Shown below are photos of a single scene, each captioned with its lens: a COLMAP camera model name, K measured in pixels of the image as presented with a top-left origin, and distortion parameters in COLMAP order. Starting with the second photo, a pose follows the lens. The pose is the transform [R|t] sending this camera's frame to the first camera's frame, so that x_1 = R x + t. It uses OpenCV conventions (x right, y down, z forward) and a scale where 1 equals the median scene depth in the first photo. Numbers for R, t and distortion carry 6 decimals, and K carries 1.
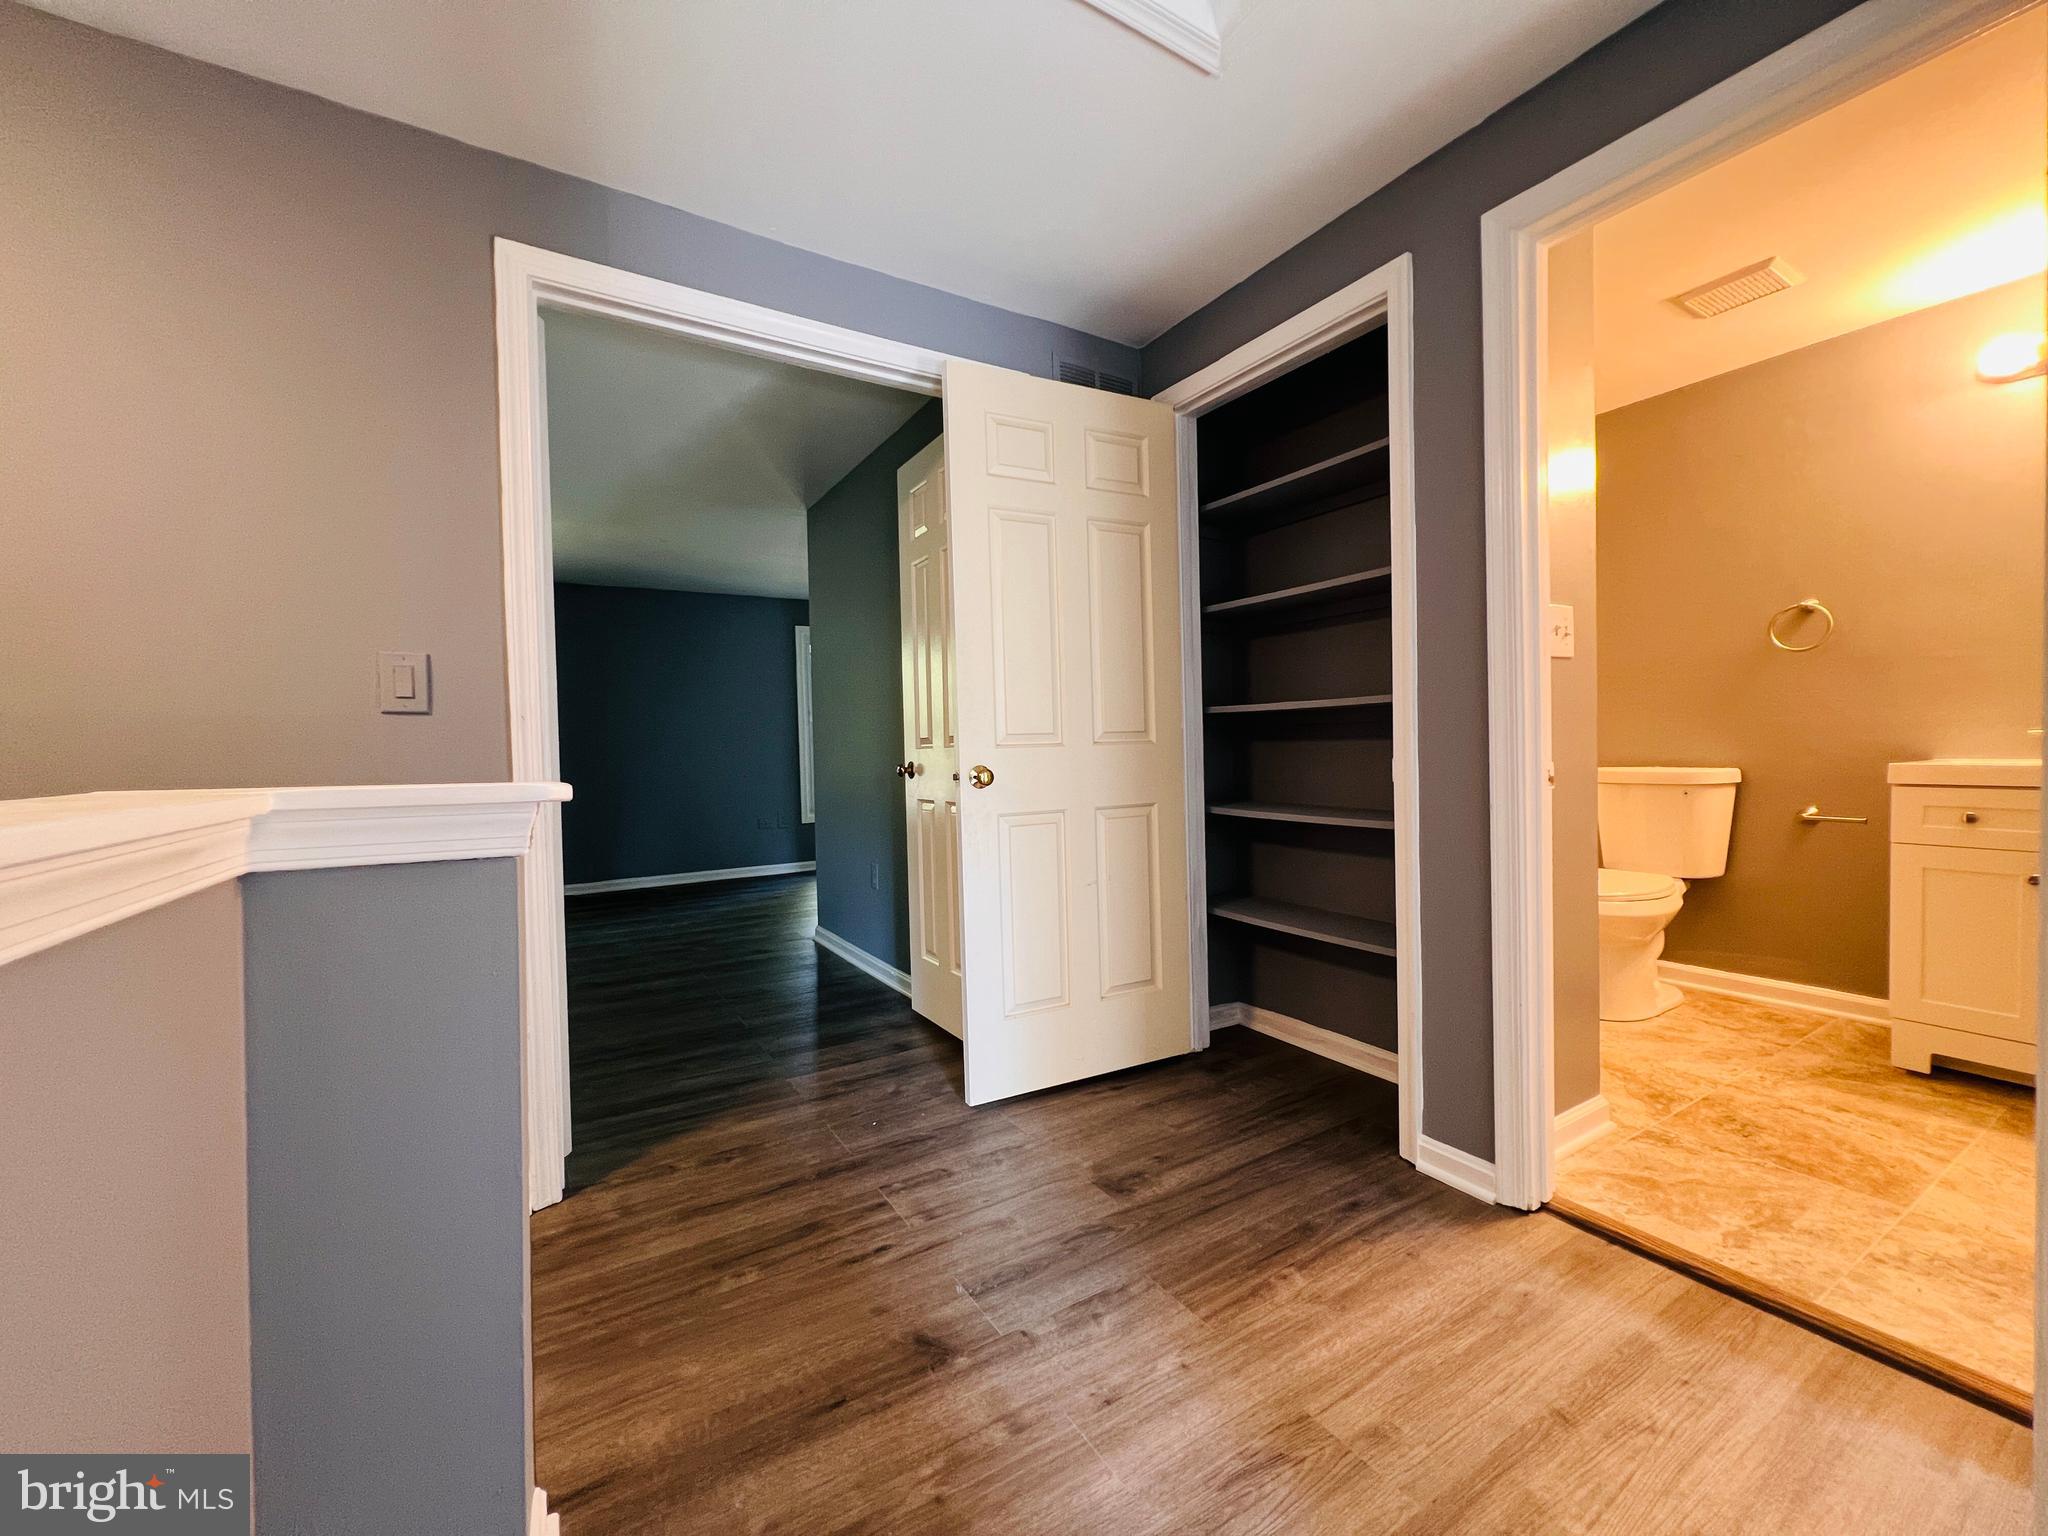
lens RADIAL K [[818.7, 0, 1051.1], [0, 818.7, 764.9], [0, 0, 1]] dist [0.011390, 0.000044]
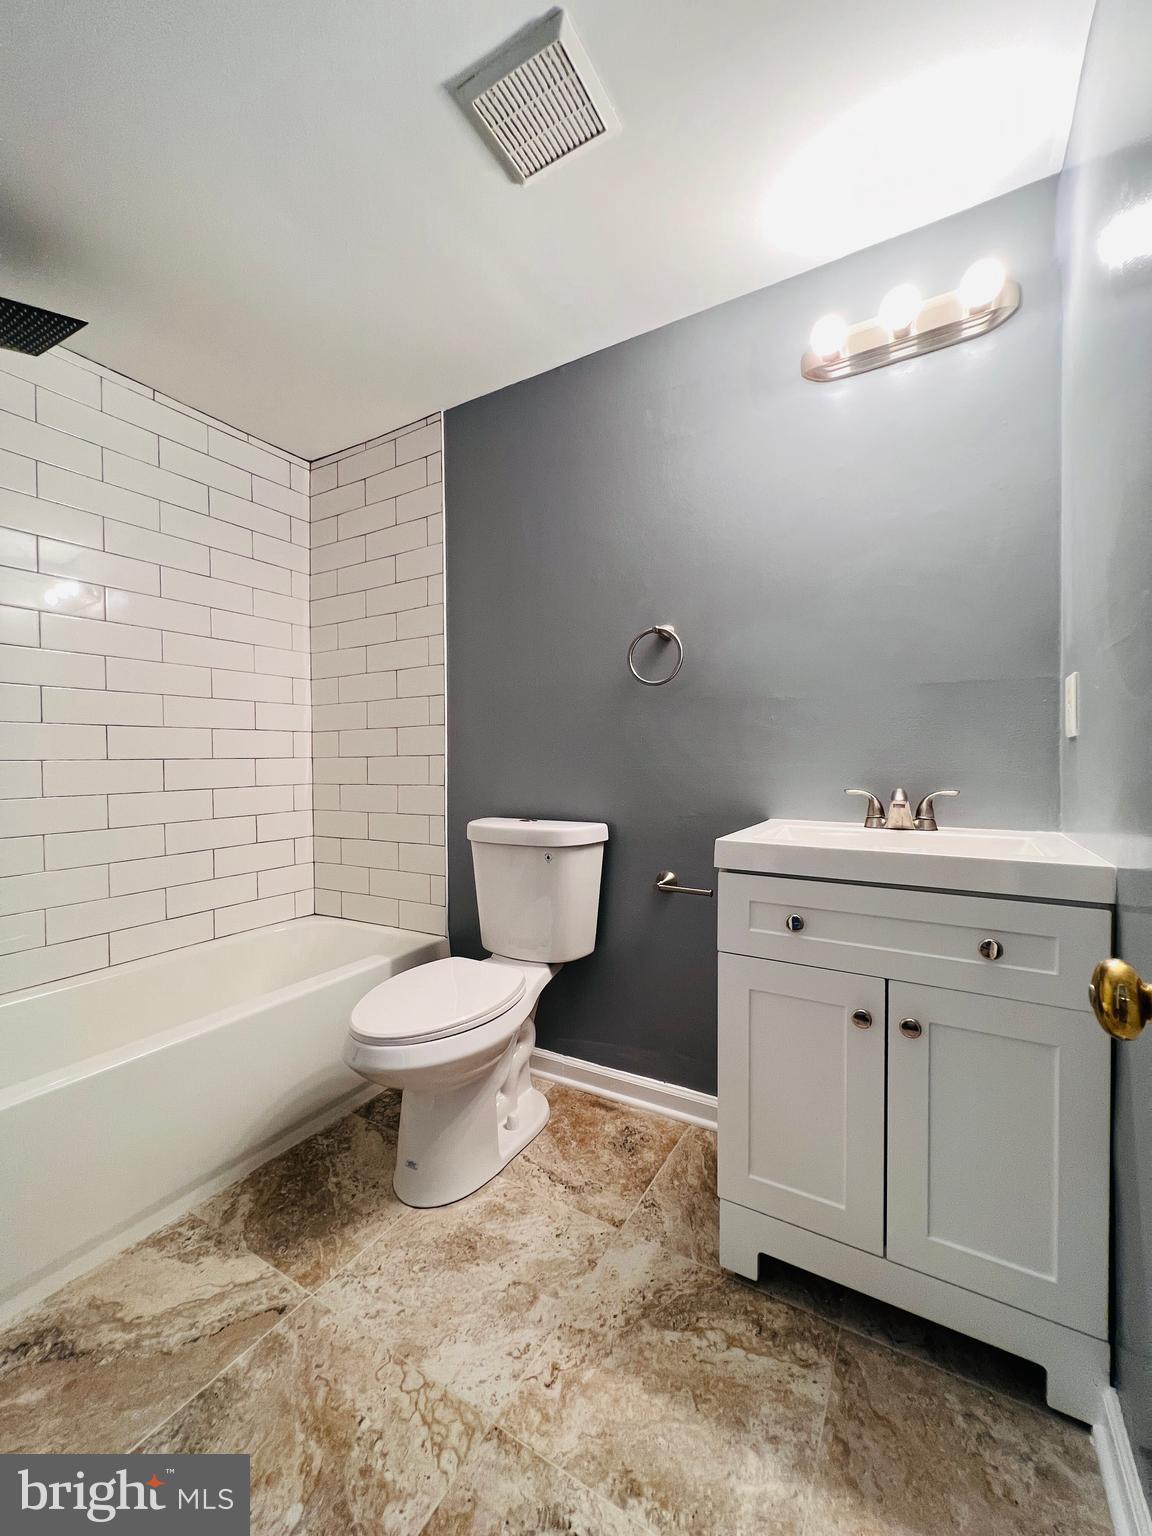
lens RADIAL K [[611.3, 0, 576.0], [0, 611.3, 768.0], [0, 0, 1]] dist [0.013128, 0.000023]
pose [[0.894839, 0.005238, 0.446358, 0.616527], [-0.001327, 0.999958, -0.009073, -0.053551], [-0.446387, 0.007527, 0.894809, 0.537530]]
